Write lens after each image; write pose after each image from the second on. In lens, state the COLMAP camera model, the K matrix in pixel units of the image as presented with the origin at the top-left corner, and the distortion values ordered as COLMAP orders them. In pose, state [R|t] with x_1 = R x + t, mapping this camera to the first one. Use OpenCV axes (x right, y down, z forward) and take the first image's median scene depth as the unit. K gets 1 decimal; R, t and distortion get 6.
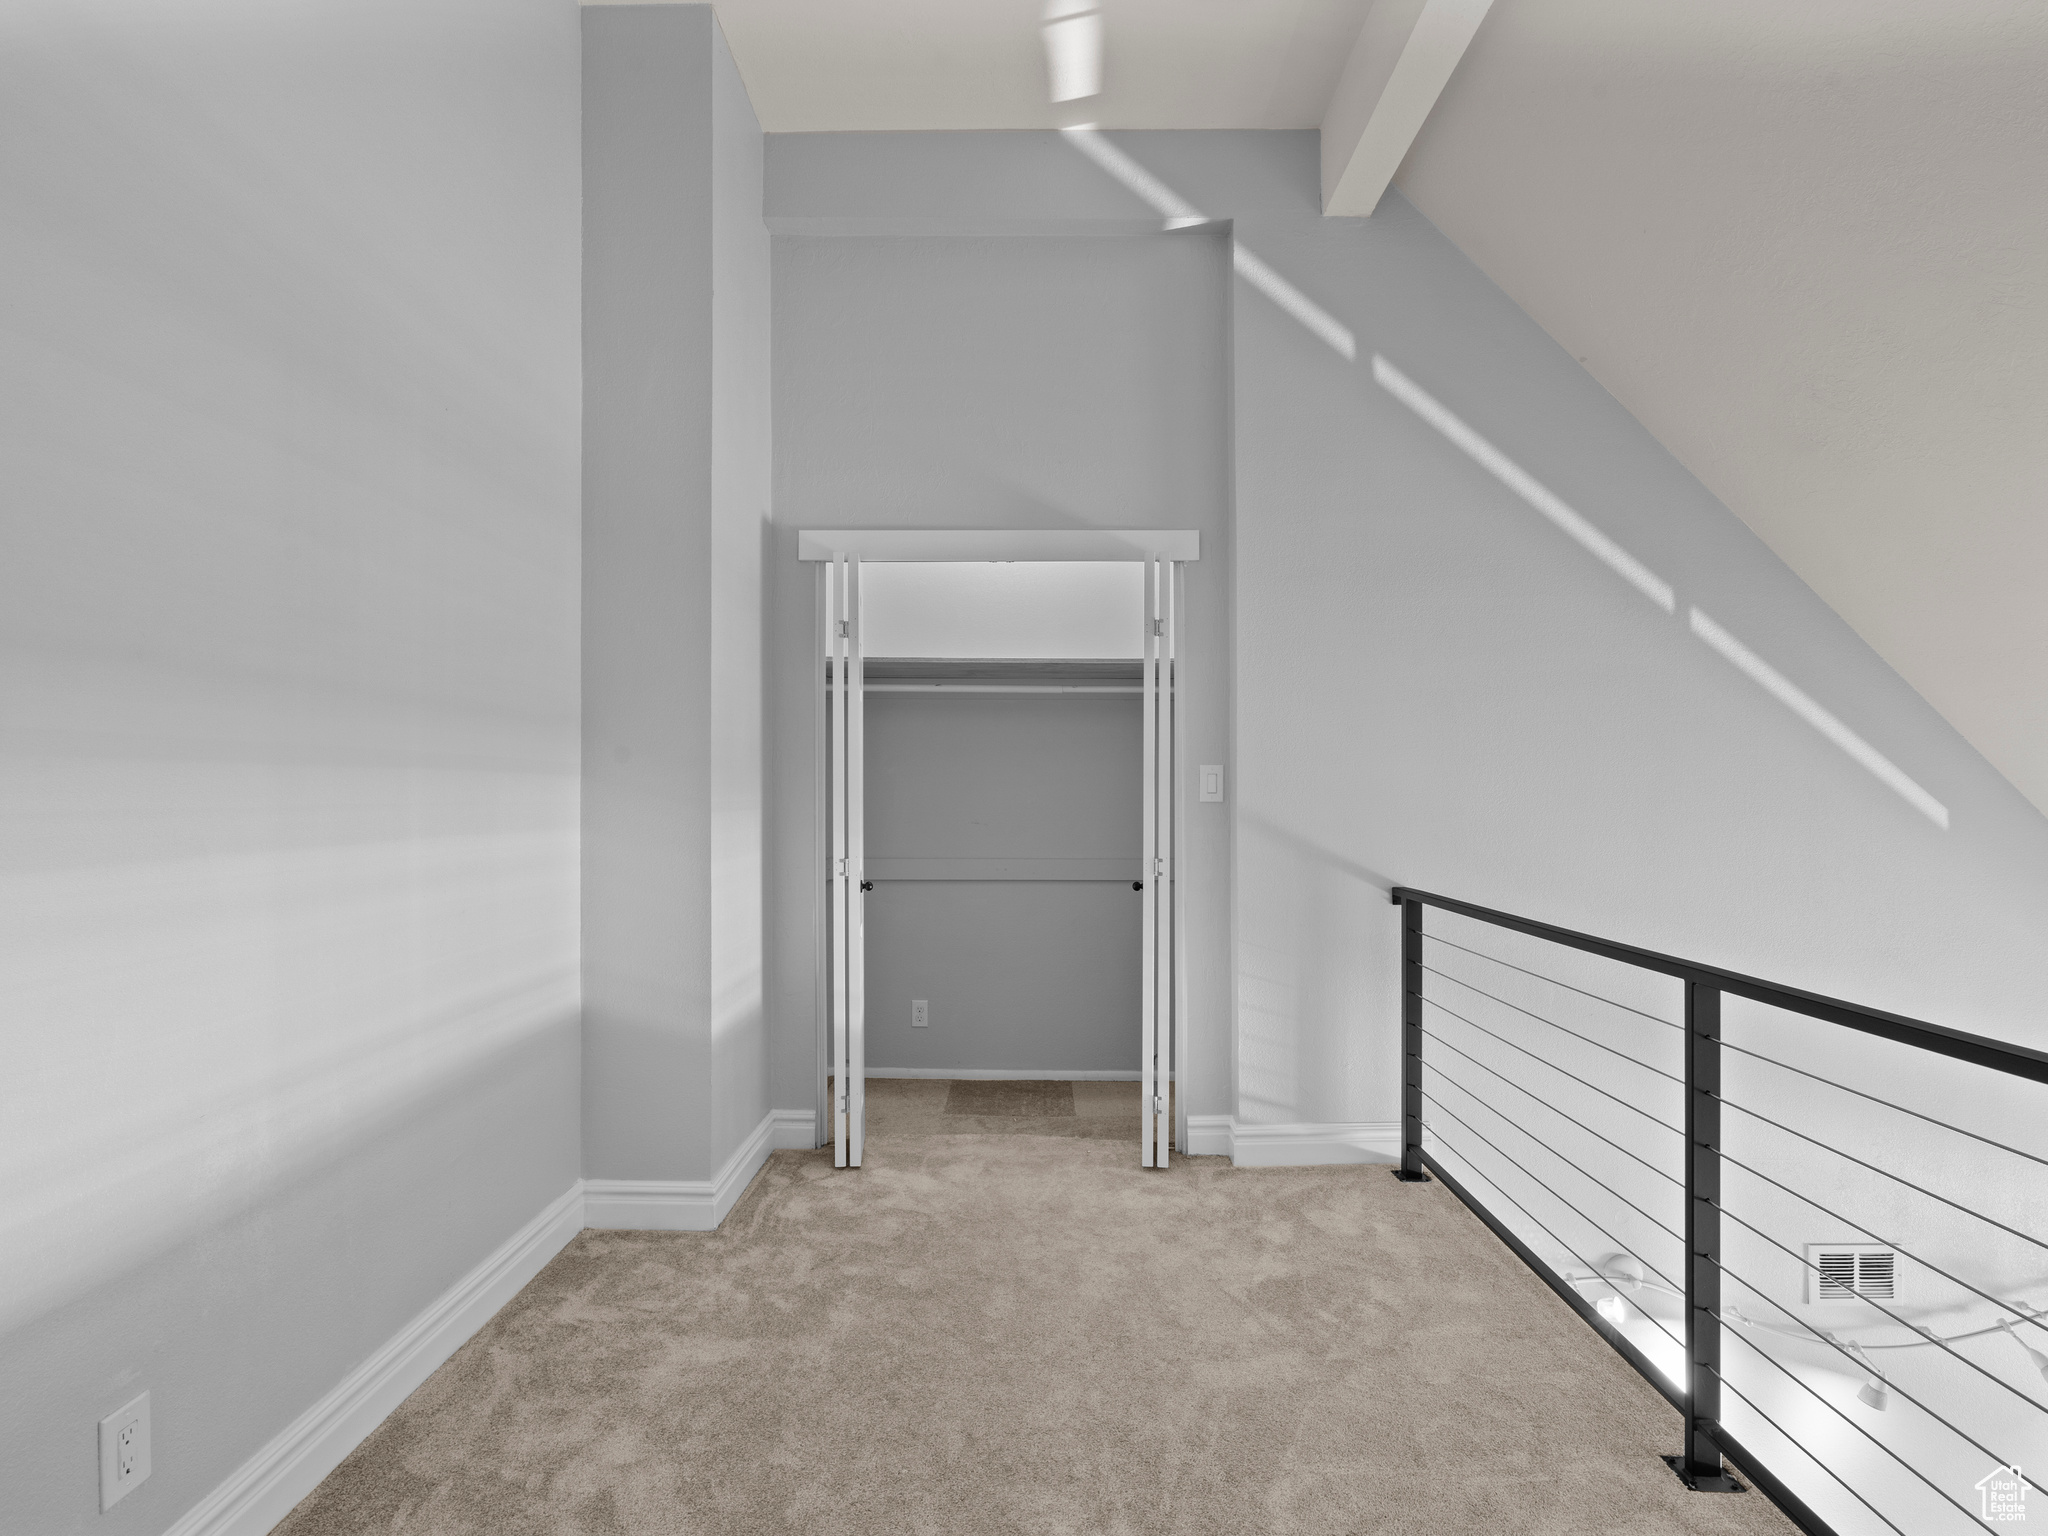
lens RADIAL K [[1075.8, 0, 1028.3], [0, 1075.8, 788.2], [0, 0, 1]] dist [-0.013929, 0.007229]
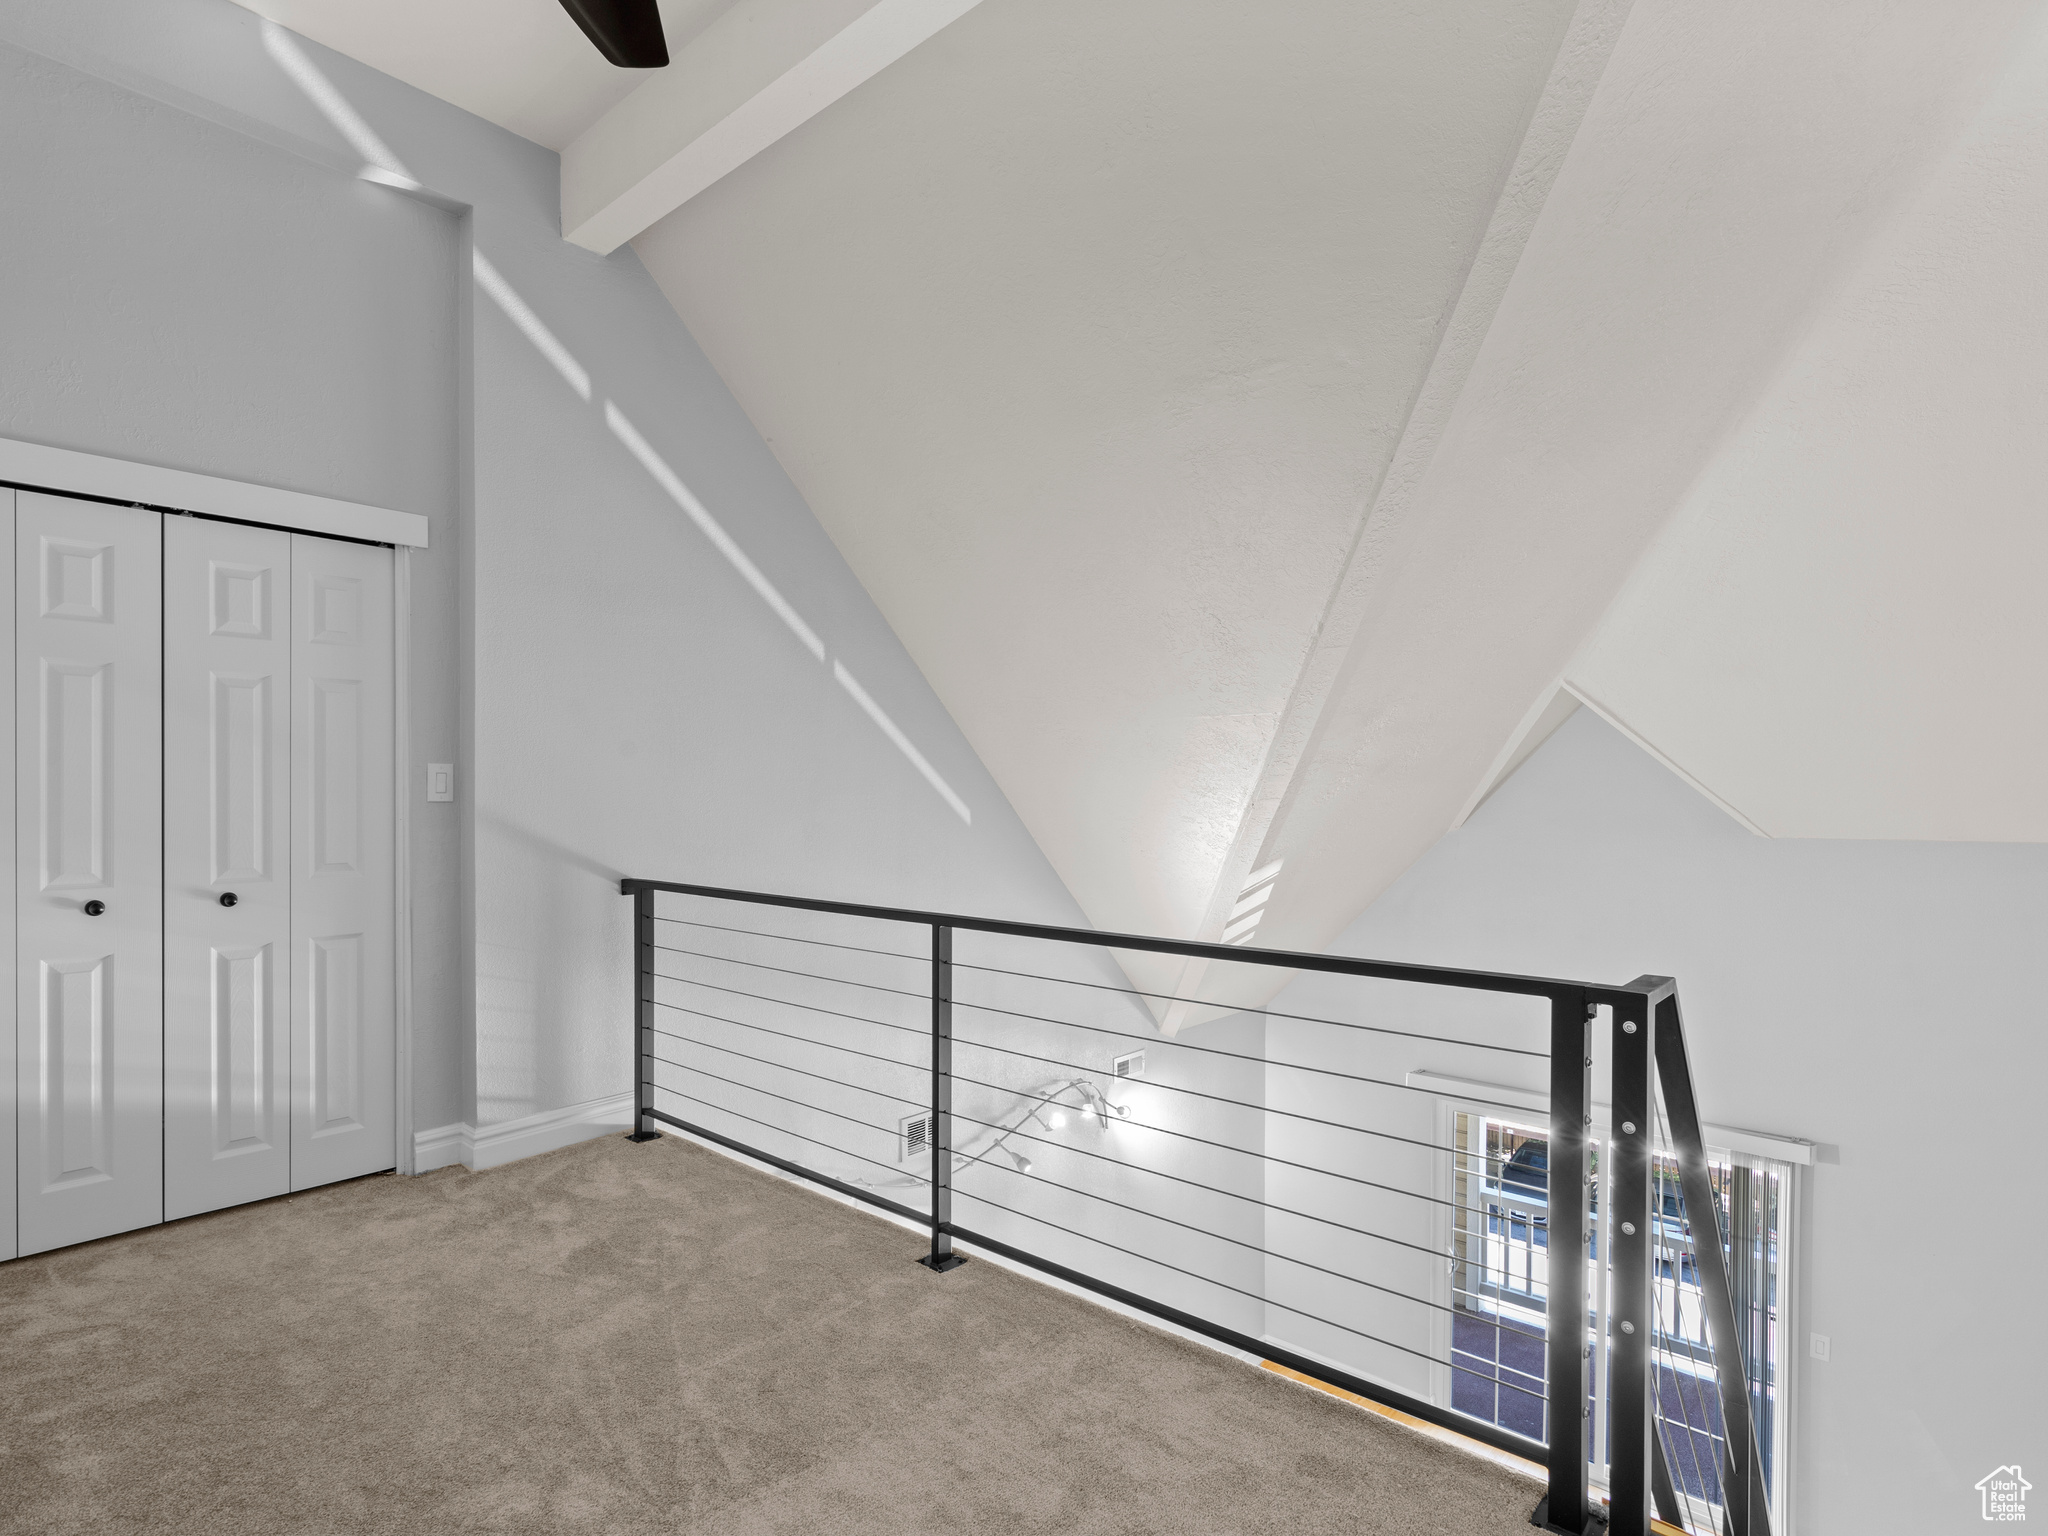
lens RADIAL K [[1049.4, 0, 1029.8], [0, 1049.4, 786.6], [0, 0, 1]] dist [-0.005880, 0.000056]
pose [[0.651392, 0.007423, 0.758705, -0.256843], [-0.006611, 0.999970, -0.004108, 0.000007], [-0.758713, -0.002340, 0.651421, -0.013445]]
